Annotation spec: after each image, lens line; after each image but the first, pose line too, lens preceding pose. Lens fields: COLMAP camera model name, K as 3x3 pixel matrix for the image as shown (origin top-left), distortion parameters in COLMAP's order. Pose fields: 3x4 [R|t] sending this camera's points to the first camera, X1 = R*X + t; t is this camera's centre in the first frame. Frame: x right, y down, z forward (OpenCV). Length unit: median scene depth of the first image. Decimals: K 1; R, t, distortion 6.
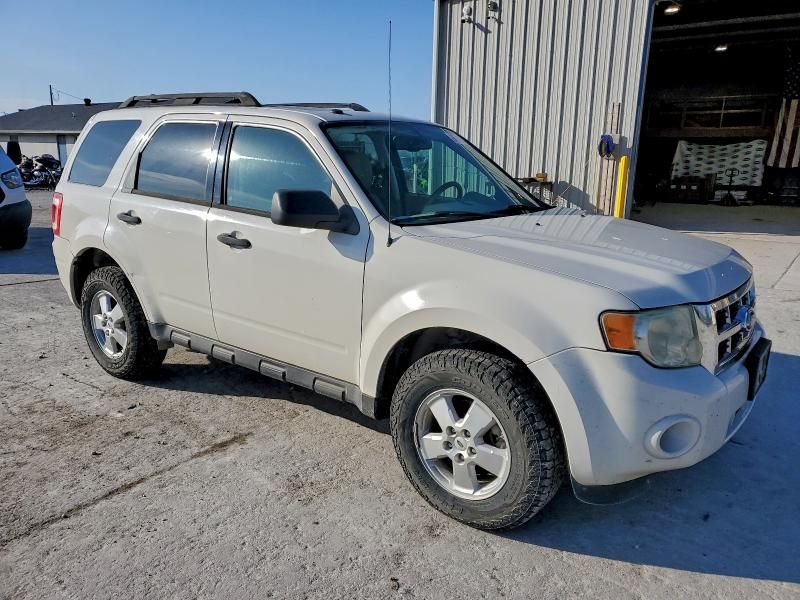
lens RADIAL K [[596.3, 0, 397.2], [0, 596.3, 298.9], [0, 0, 1]] dist [-0.002828, 0.001383]
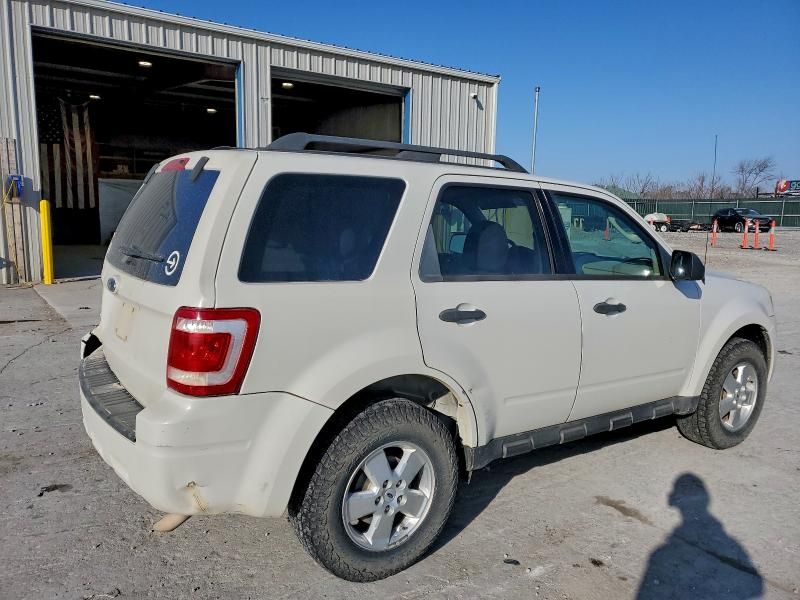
lens RADIAL K [[596.3, 0, 397.2], [0, 596.3, 298.9], [0, 0, 1]] dist [-0.002828, 0.001383]
pose [[0.345293, -0.154106, 0.925756, -0.800846], [0.208425, 0.974385, 0.084462, -0.163995], [-0.915058, 0.163787, 0.368567, 0.571606]]
